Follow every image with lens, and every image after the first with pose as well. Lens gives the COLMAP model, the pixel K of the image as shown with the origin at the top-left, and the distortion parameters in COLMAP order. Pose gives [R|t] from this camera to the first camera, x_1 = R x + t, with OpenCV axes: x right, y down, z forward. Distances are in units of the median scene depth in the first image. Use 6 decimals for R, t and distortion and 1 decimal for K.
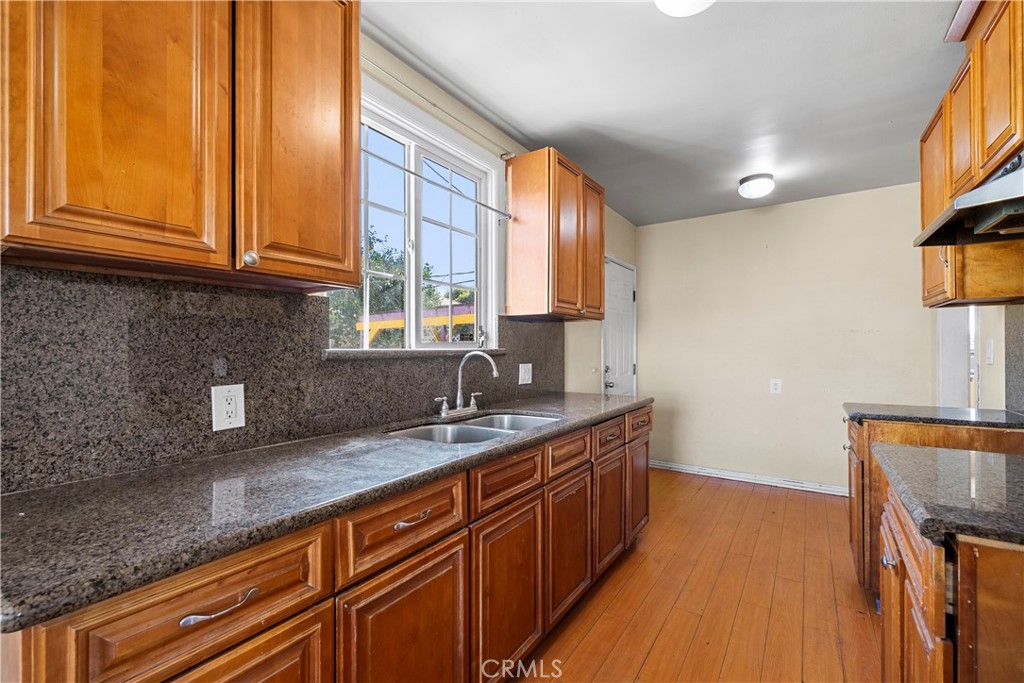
lens RADIAL K [[437.2, 0, 512.9], [0, 437.2, 344.0], [0, 0, 1]] dist [-0.001985, -0.000034]
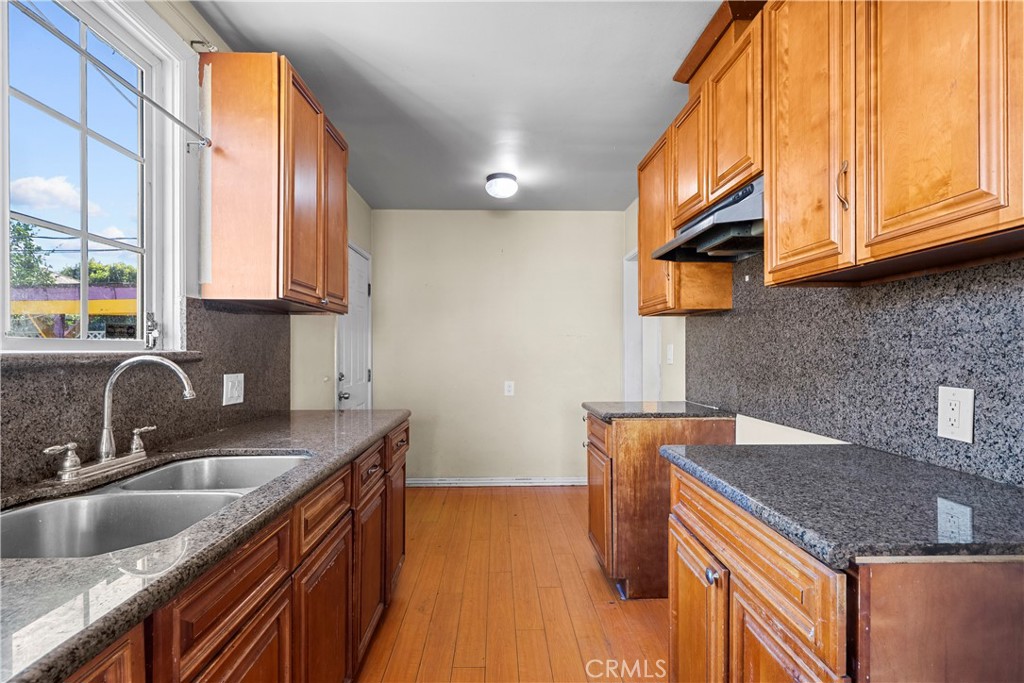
lens RADIAL K [[463.0, 0, 509.4], [0, 463.0, 351.0], [0, 0, 1]] dist [0.001675, 0.000480]
pose [[0.817046, 0.001570, 0.576571, -0.038141], [-0.006863, 0.999952, 0.007002, 0.002779], [-0.576532, -0.009678, 0.817017, 0.198353]]
